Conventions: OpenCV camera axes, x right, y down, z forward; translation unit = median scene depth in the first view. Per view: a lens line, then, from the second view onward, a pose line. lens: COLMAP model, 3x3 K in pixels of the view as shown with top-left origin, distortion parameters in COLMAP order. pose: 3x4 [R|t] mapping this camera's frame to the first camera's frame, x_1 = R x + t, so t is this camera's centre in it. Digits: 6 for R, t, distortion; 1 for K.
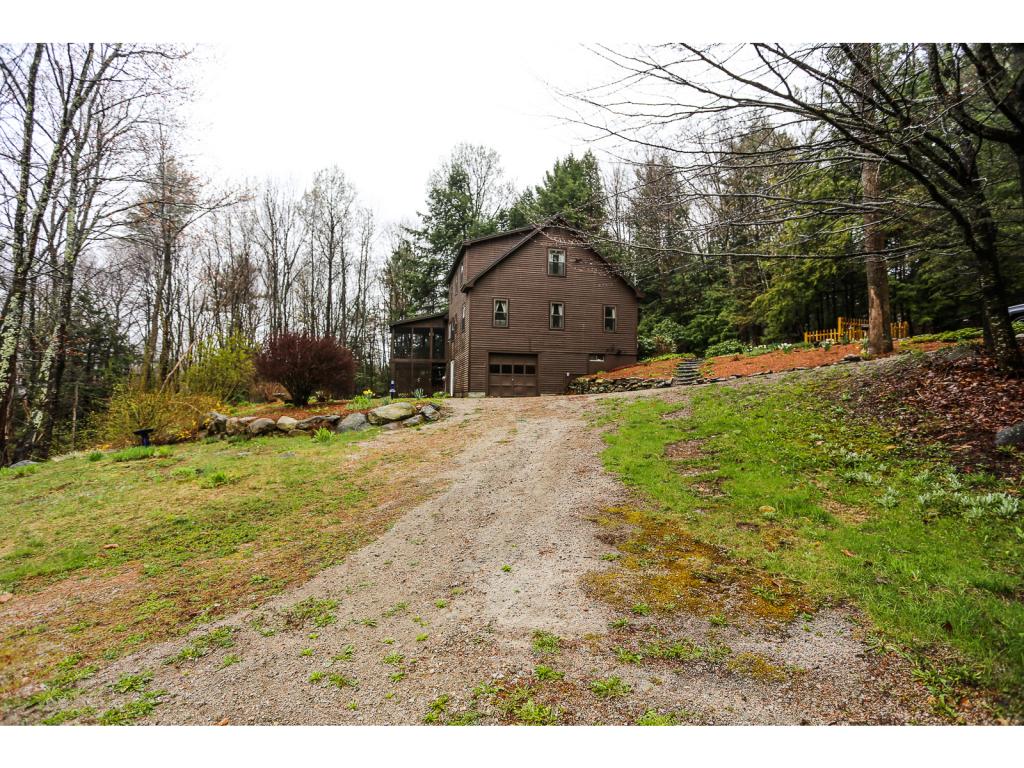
lens RADIAL K [[502.3, 0, 495.7], [0, 502.3, 387.4], [0, 0, 1]] dist [-0.071818, 0.031526]
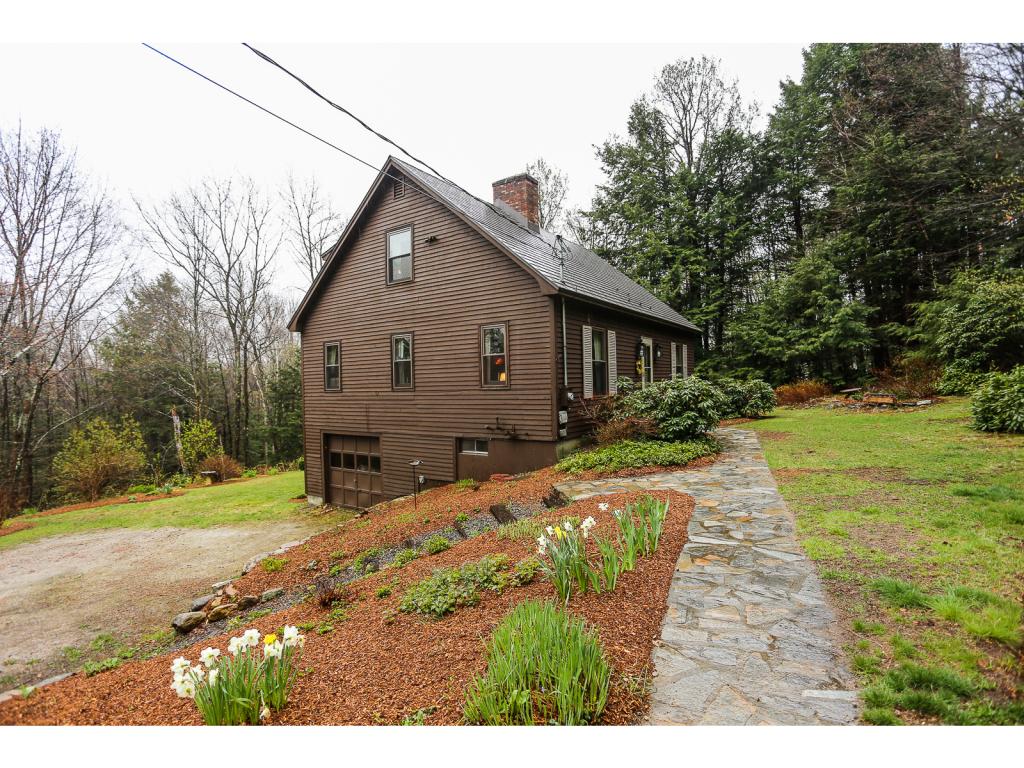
lens RADIAL K [[493.0, 0, 518.3], [0, 493.0, 384.7], [0, 0, 1]] dist [-0.071683, 0.025655]
pose [[0.699283, -0.027376, -0.714320, 0.328834], [0.048609, 0.998774, 0.009308, -0.069869], [0.713190, -0.041232, 0.699757, 0.432891]]
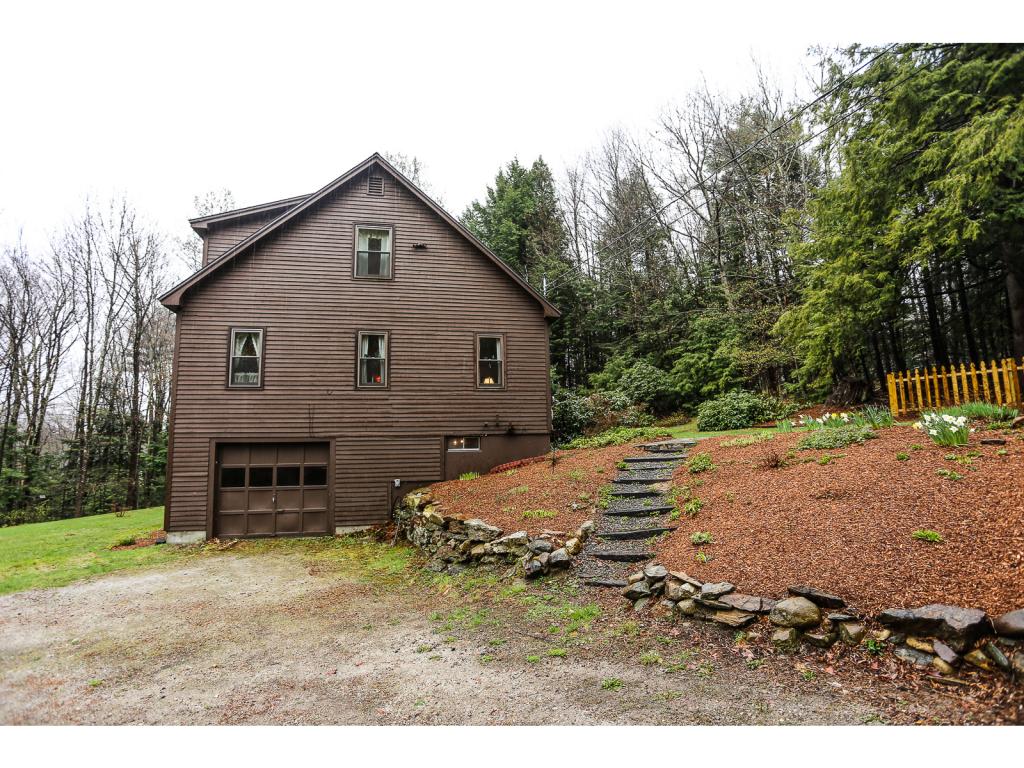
lens RADIAL K [[502.3, 0, 495.7], [0, 502.3, 387.4], [0, 0, 1]] dist [-0.071818, 0.031526]
pose [[0.999470, -0.032561, 0.000339, 0.140539], [0.032432, 0.994473, -0.099856, -0.038155], [0.002915, 0.099814, 0.995002, 0.310457]]
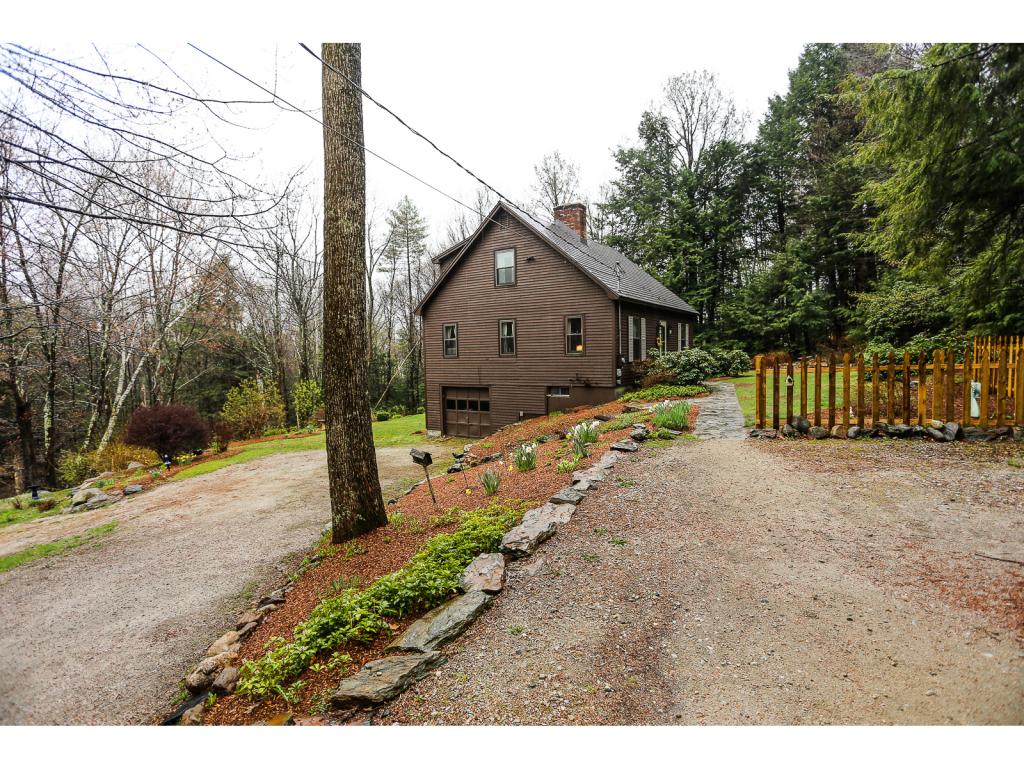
lens RADIAL K [[493.0, 0, 518.3], [0, 493.0, 384.7], [0, 0, 1]] dist [-0.071683, 0.025655]
pose [[0.711471, 0.018740, -0.702465, 0.395005], [0.047746, 0.996045, 0.074930, -0.074822], [0.701091, -0.086850, 0.707763, 0.274833]]
